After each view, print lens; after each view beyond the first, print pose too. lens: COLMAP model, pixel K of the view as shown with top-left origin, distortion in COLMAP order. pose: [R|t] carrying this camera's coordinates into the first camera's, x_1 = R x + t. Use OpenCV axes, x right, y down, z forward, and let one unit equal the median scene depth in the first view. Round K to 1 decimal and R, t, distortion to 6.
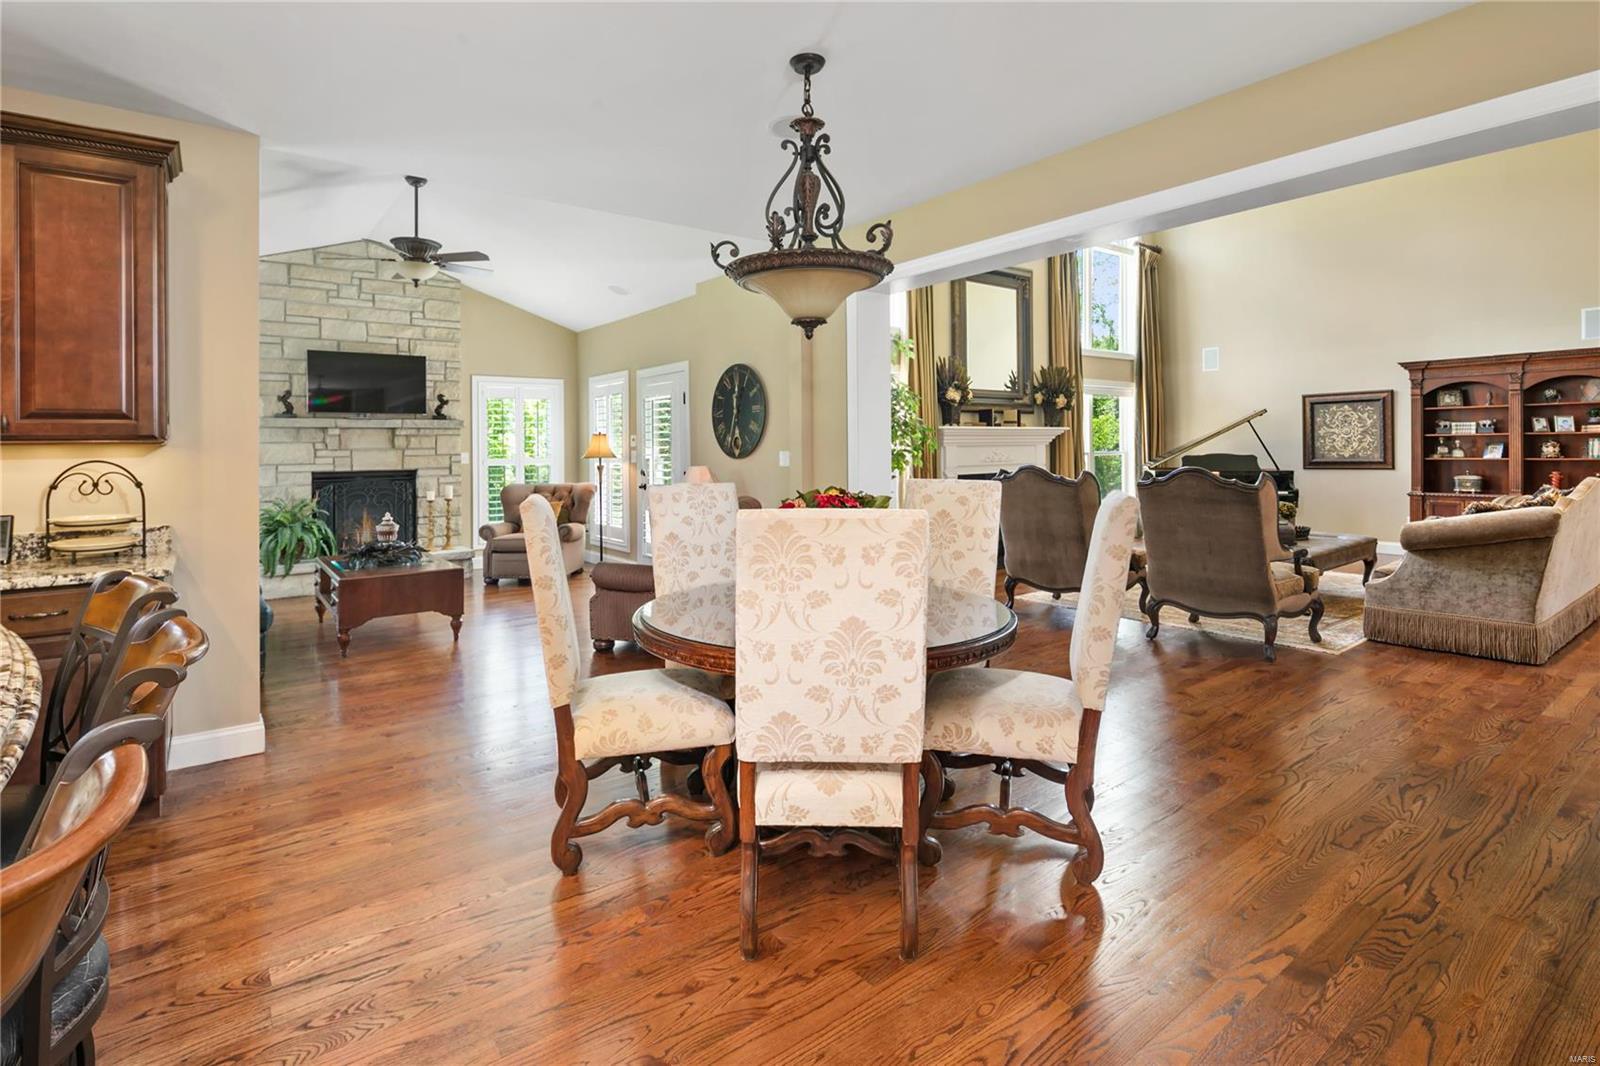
lens RADIAL K [[784.0, 0, 796.2], [0, 784.0, 480.5], [0, 0, 1]] dist [0.001791, -0.000261]
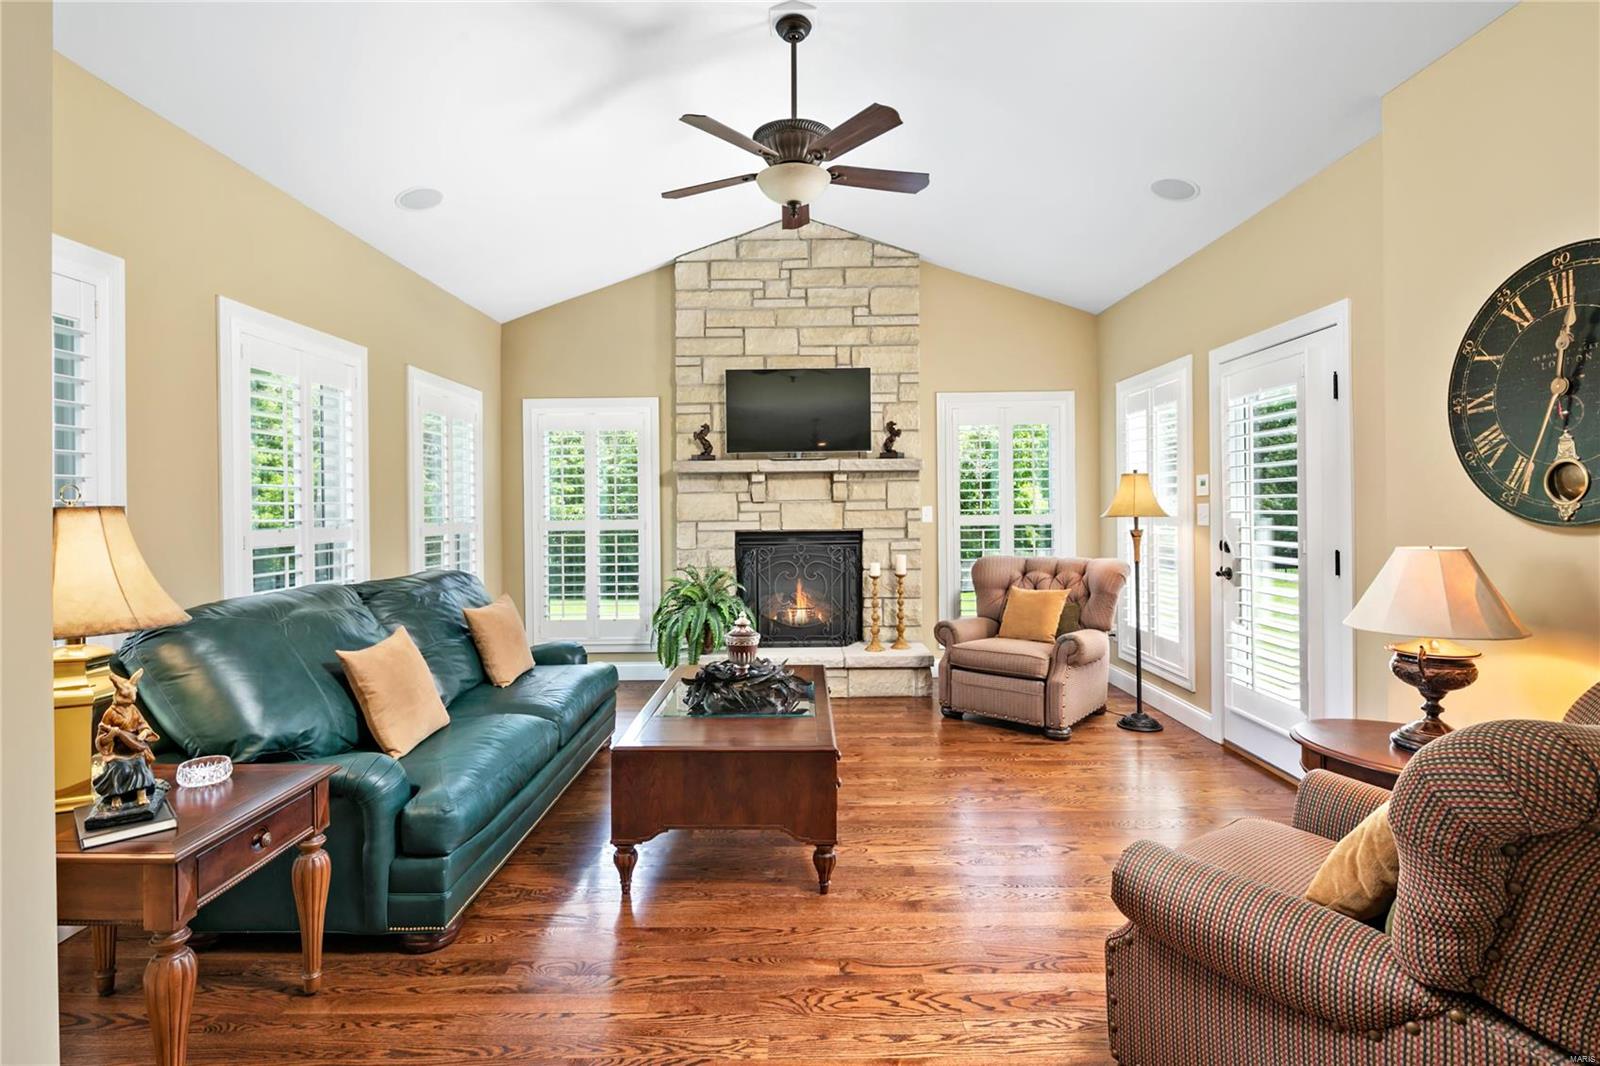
lens RADIAL K [[784.0, 0, 796.2], [0, 784.0, 480.5], [0, 0, 1]] dist [0.001791, -0.000261]
pose [[0.795984, -0.017665, -0.605060, -0.108091], [-0.023454, 0.997923, -0.059990, -0.015633], [0.604863, 0.061942, 0.793917, 0.423998]]
